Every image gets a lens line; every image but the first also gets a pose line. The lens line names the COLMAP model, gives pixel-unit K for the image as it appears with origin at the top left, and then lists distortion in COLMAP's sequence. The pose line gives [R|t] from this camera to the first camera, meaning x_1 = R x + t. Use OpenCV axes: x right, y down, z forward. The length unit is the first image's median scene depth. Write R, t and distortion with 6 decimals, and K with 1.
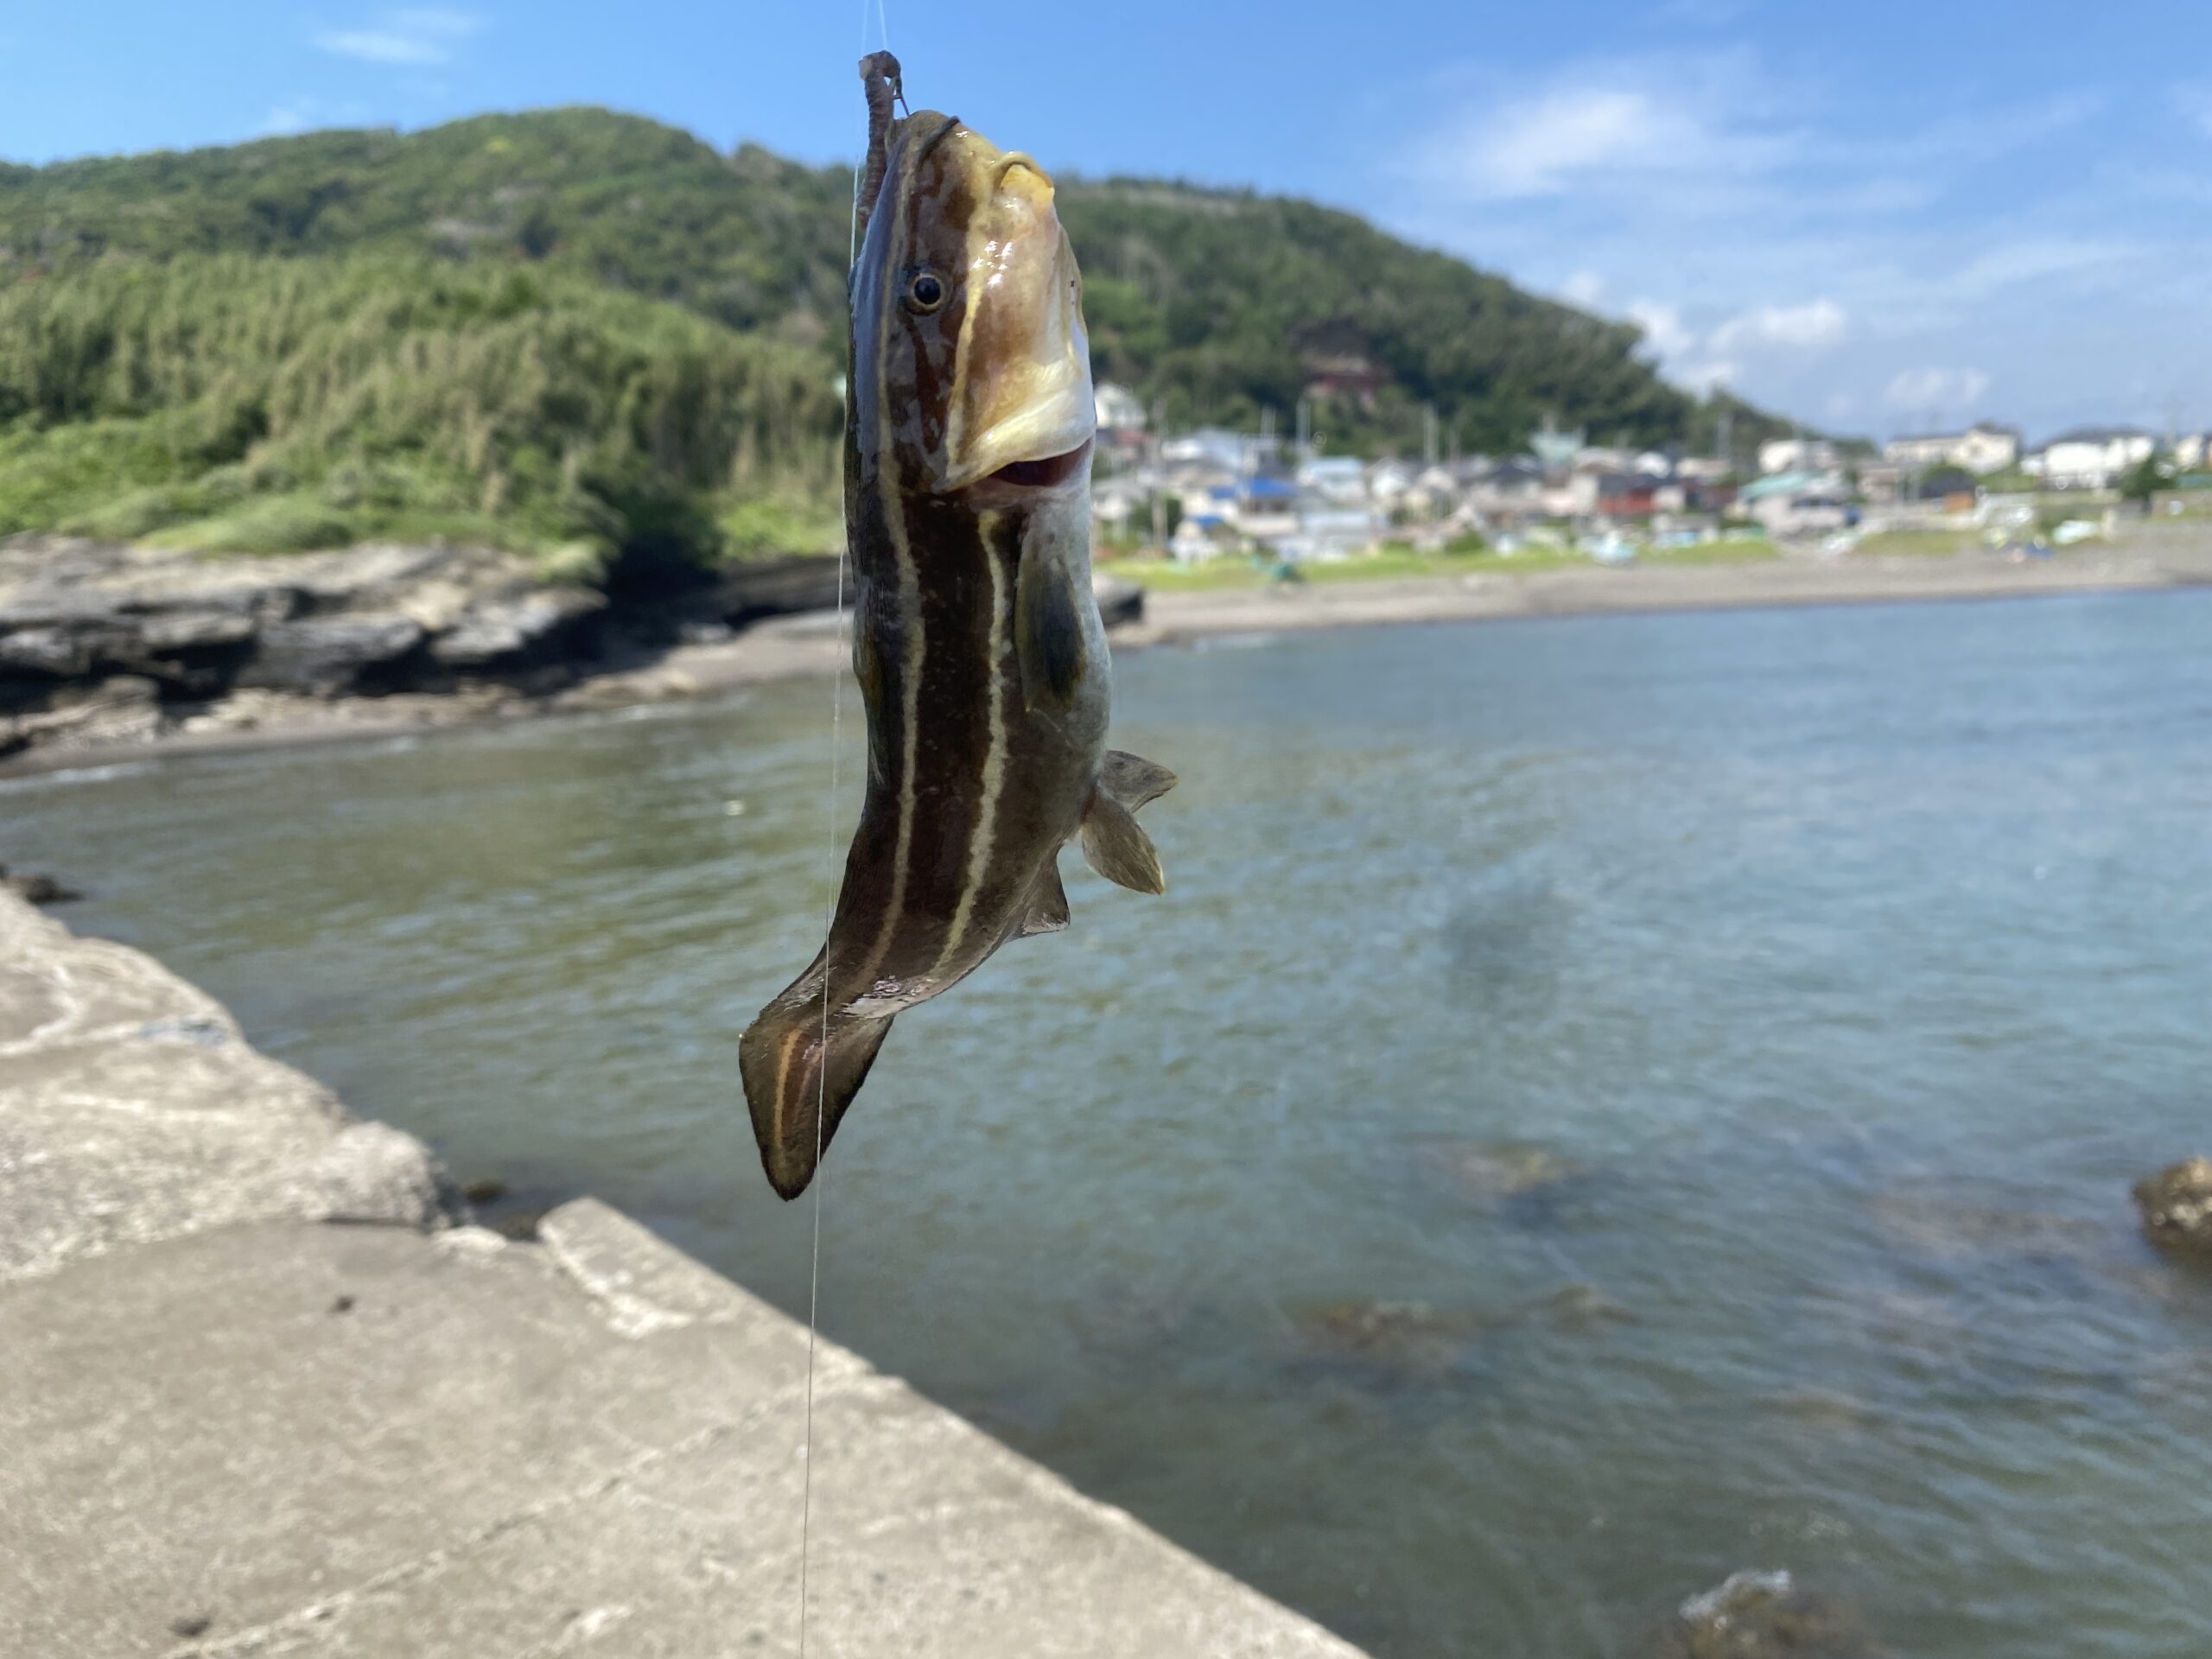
lens RADIAL K [[1783.1, 0, 1106.0], [0, 1783.1, 829.5], [0, 0, 1]] dist [0.002998, 0.008825]
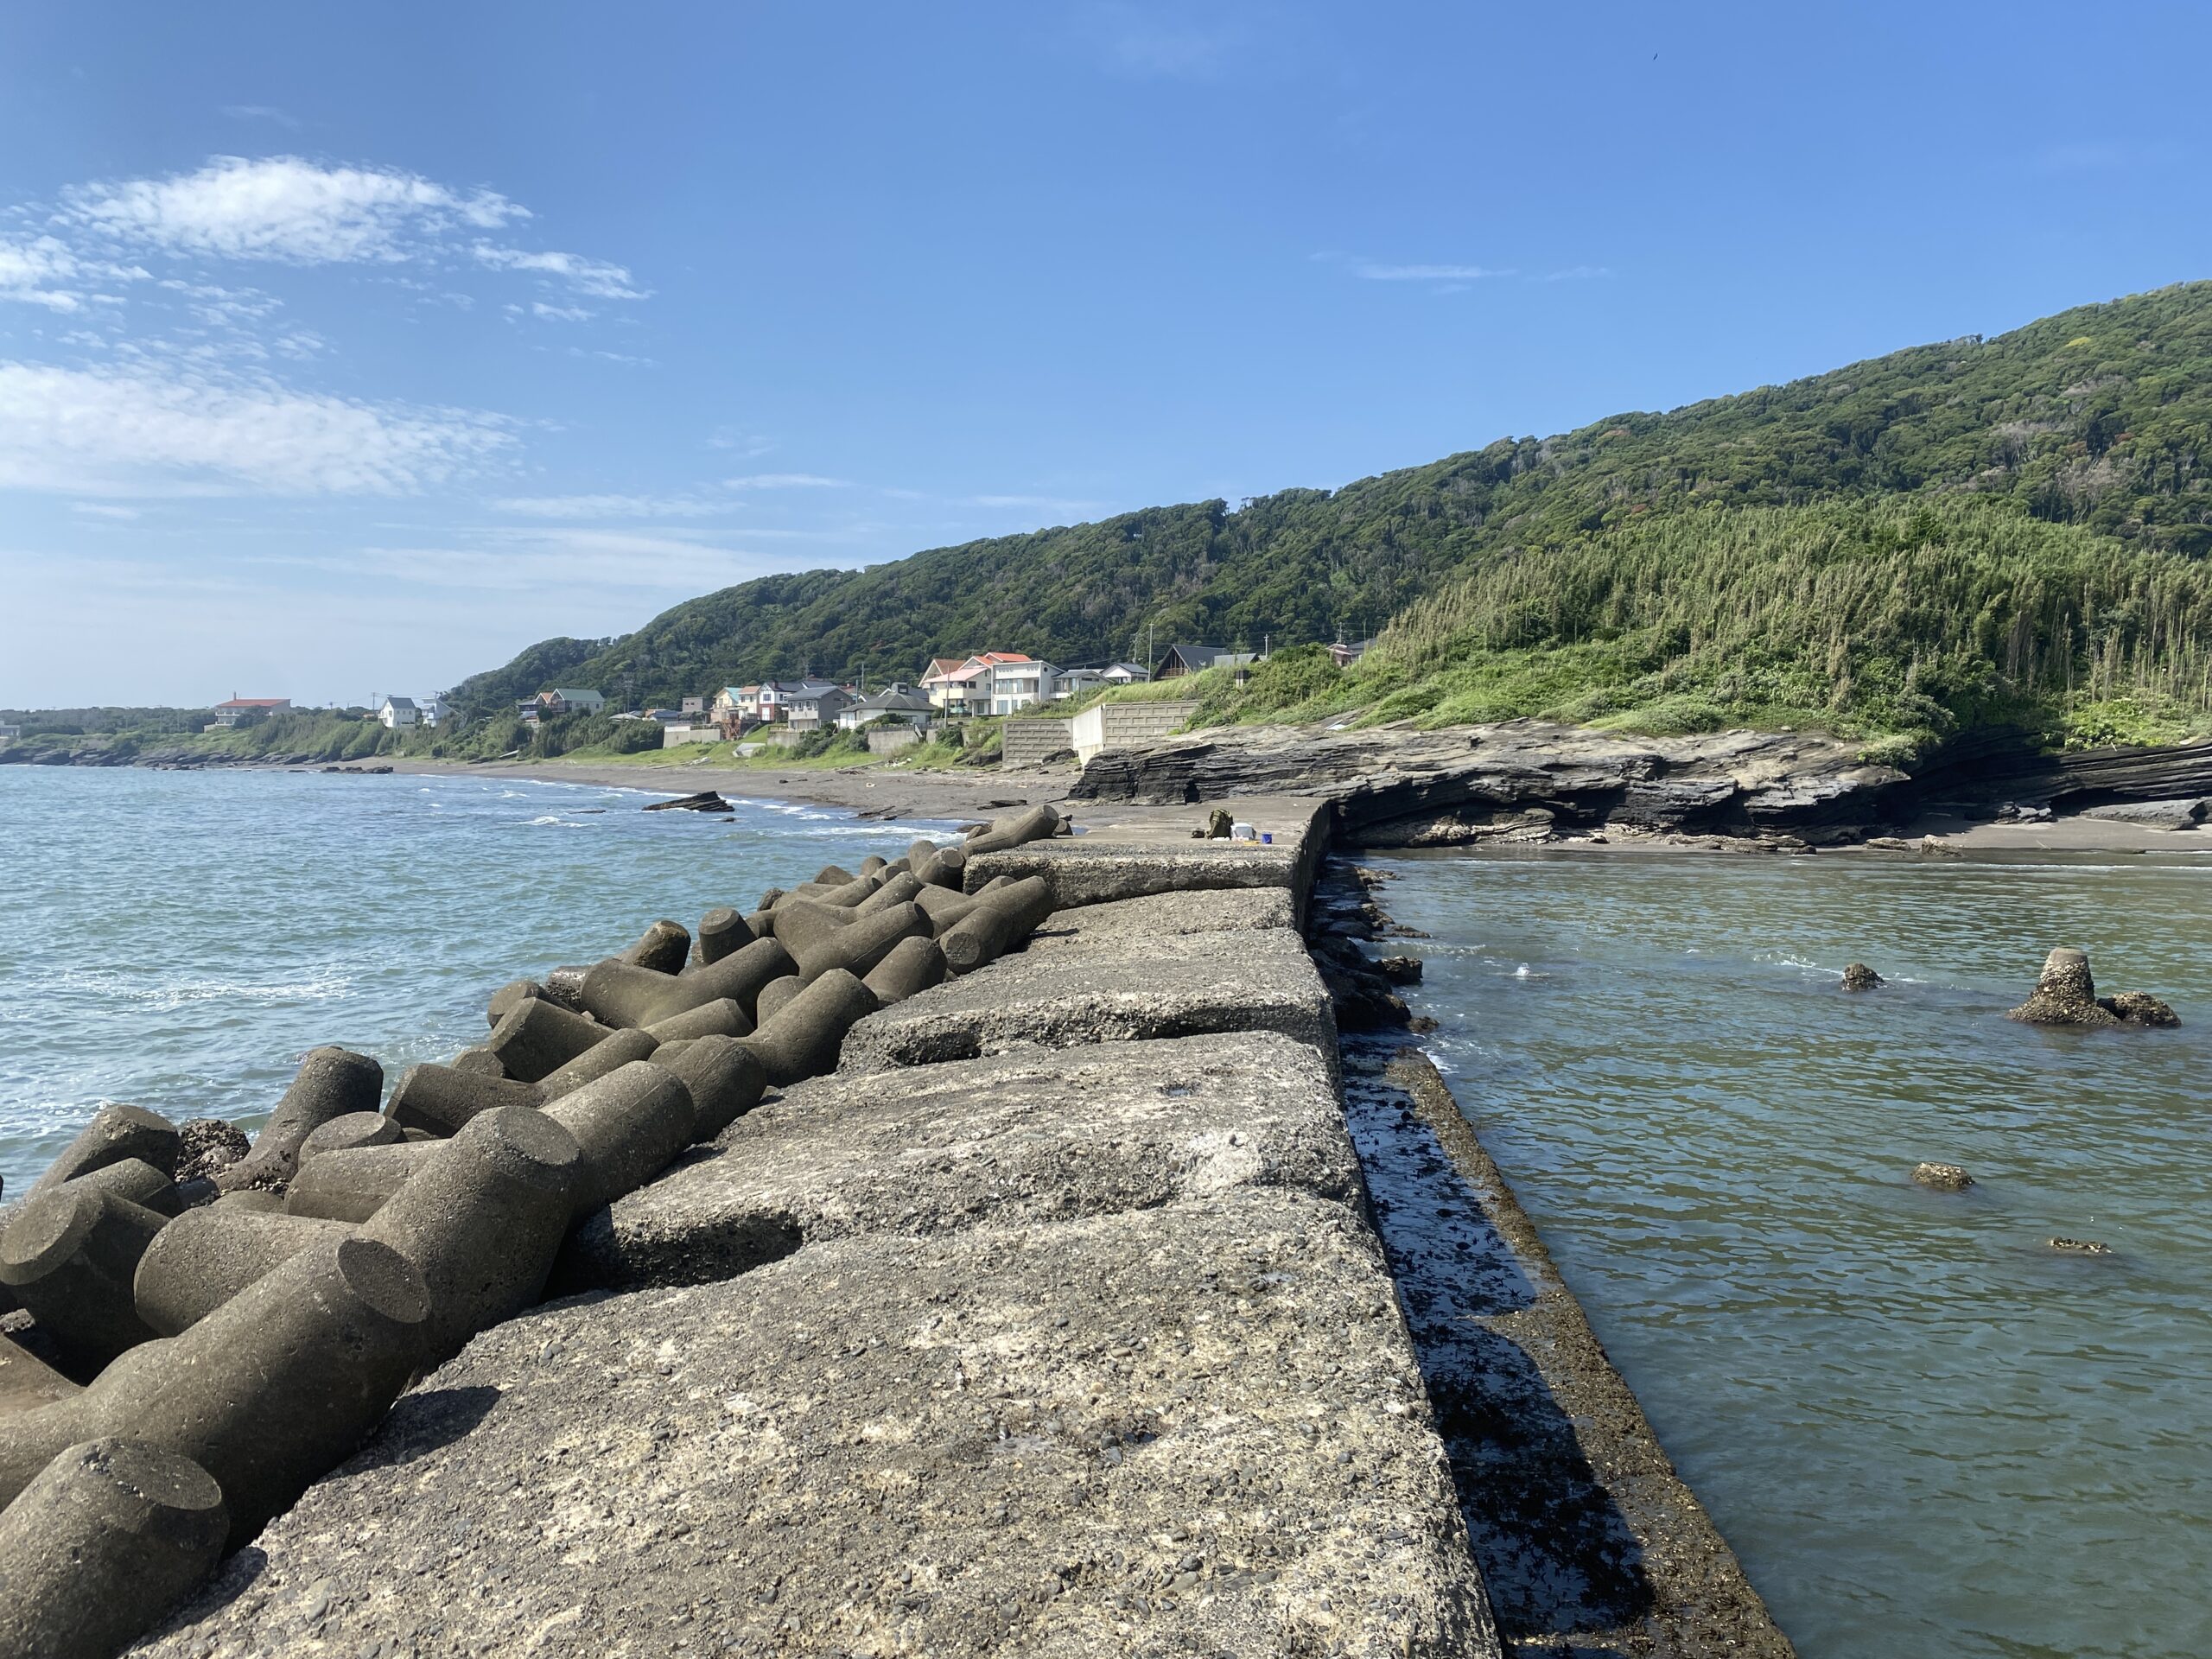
lens RADIAL K [[1783.1, 0, 1106.0], [0, 1783.1, 829.5], [0, 0, 1]] dist [0.002998, 0.008825]
pose [[0.672906, 0.066307, -0.736750, 0.259023], [-0.139189, 0.989534, -0.038070, 0.034467], [0.726515, 0.128165, 0.675093, -0.255071]]
